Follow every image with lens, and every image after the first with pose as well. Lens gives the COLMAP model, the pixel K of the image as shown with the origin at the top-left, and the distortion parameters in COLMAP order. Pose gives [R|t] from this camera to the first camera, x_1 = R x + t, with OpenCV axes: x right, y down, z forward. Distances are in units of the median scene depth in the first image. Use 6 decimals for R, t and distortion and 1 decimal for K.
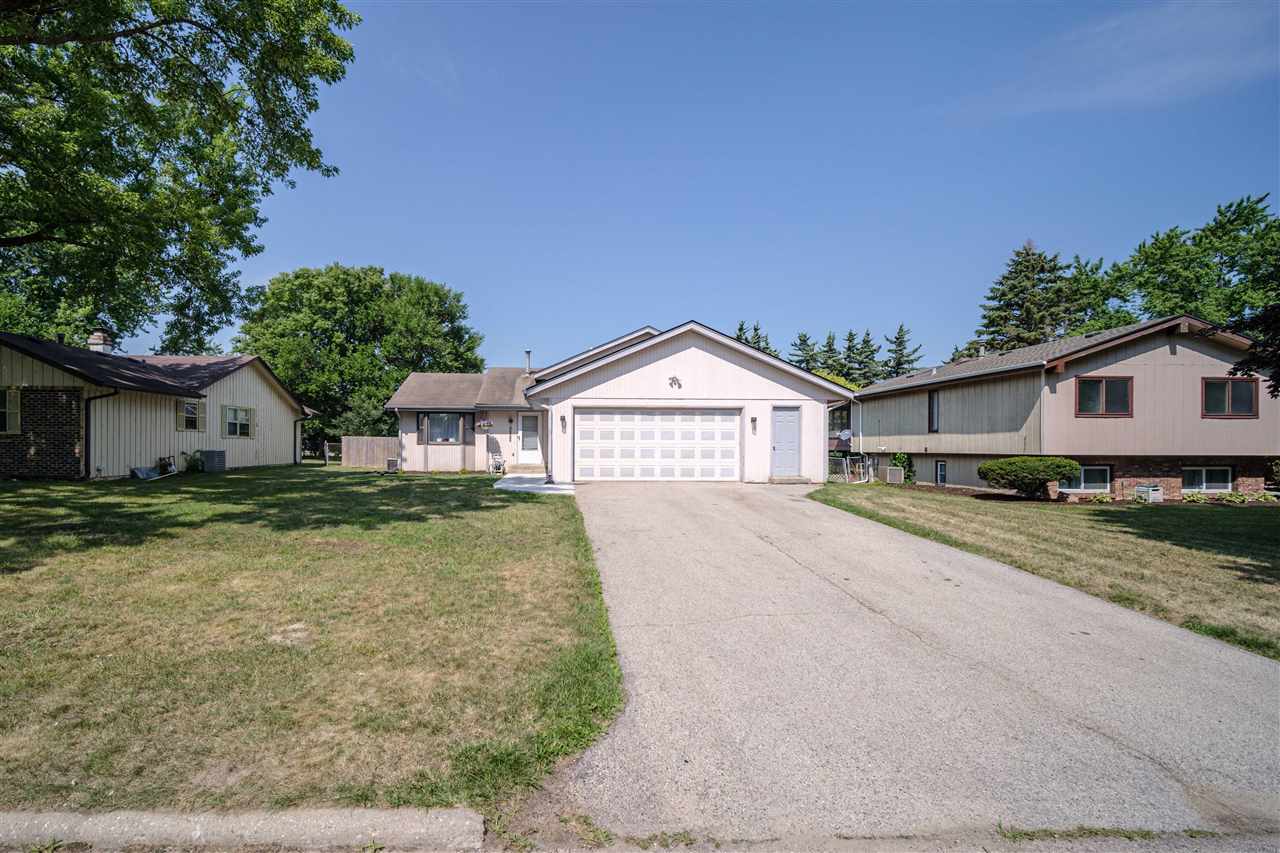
lens RADIAL K [[530.4, 0, 640.0], [0, 530.4, 426.5], [0, 0, 1]] dist [0.001051, -0.000065]
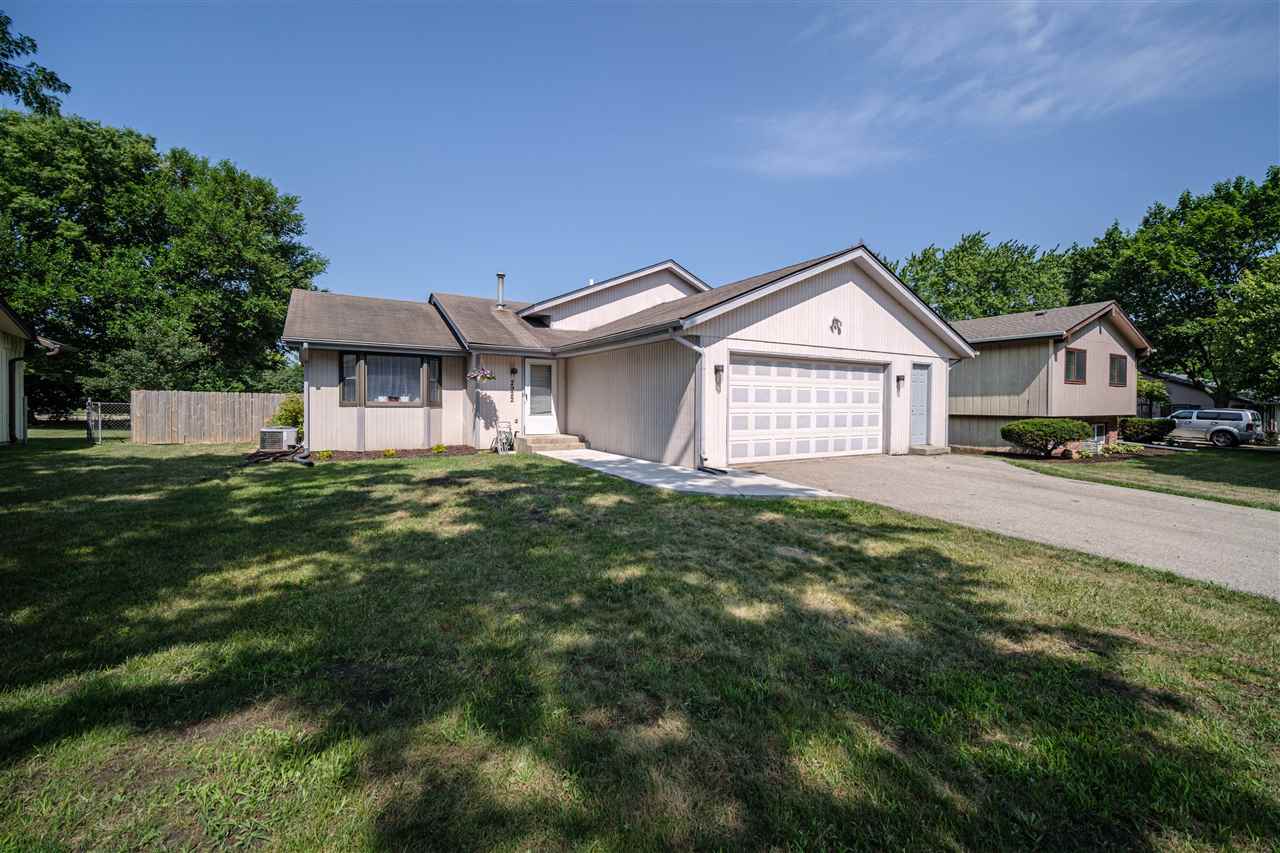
lens RADIAL K [[465.8, 0, 640.5], [0, 465.8, 397.1], [0, 0, 1]] dist [-0.001750, 0.000116]
pose [[0.904495, 0.007057, 0.426427, -0.350576], [-0.018761, 0.999554, 0.023253, 0.005265], [-0.426072, -0.029033, 0.904223, 0.396683]]
